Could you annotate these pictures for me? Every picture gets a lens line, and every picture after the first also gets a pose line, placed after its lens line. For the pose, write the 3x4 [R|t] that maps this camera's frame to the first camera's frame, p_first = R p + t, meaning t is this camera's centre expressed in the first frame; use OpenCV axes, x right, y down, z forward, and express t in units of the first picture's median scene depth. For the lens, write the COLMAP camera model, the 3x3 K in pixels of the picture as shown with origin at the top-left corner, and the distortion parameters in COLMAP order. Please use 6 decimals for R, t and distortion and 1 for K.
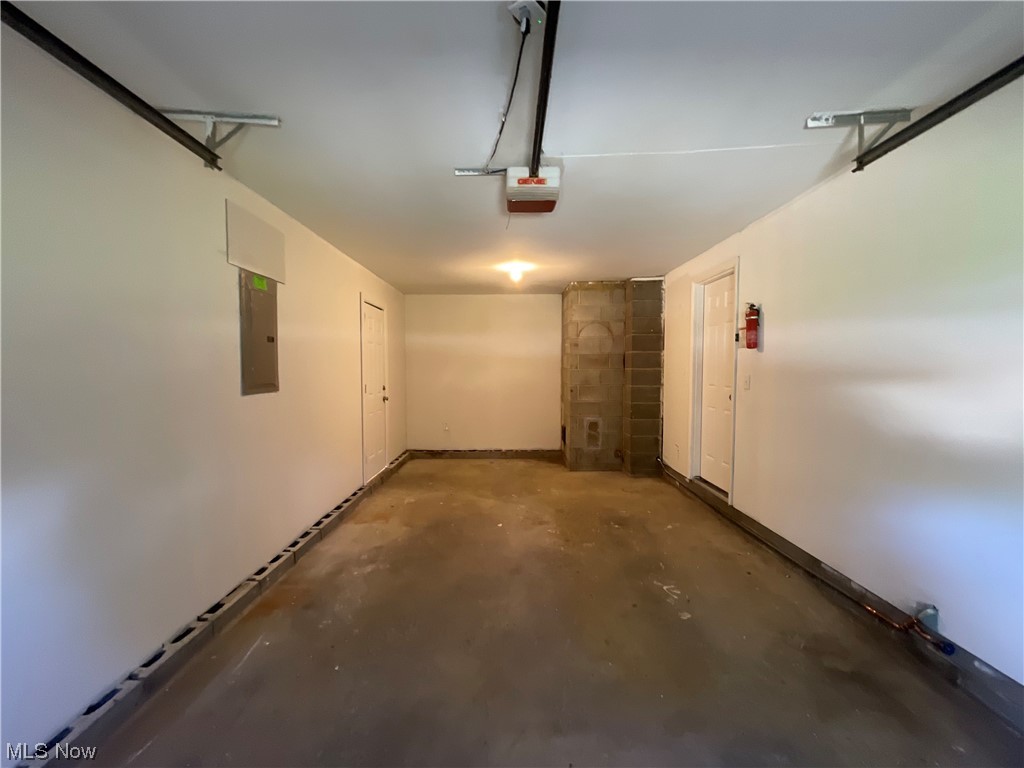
lens RADIAL K [[416.7, 0, 511.7], [0, 416.7, 385.7], [0, 0, 1]] dist [-0.004195, 0.000462]
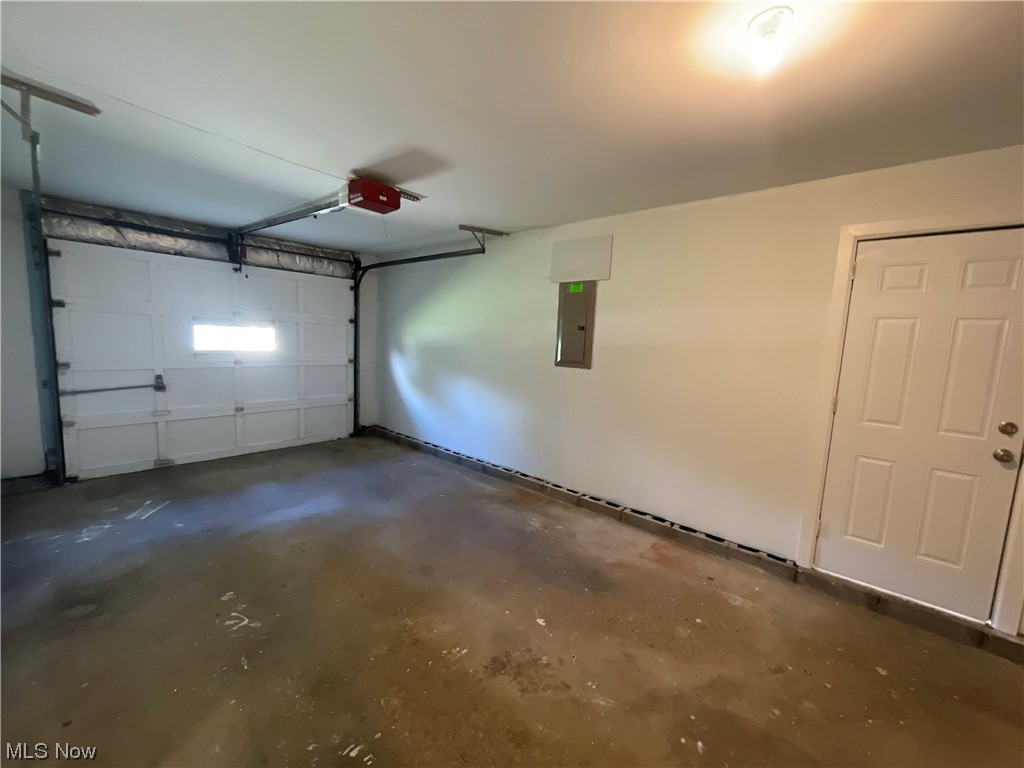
lens RADIAL K [[416.7, 0, 515.5], [0, 416.7, 384.0], [0, 0, 1]] dist [-0.004195, 0.000462]
pose [[-0.666932, 0.063180, -0.742435, 0.512284], [-0.068797, 0.986921, 0.145786, -0.106677], [0.741936, 0.148306, -0.653863, 1.607121]]
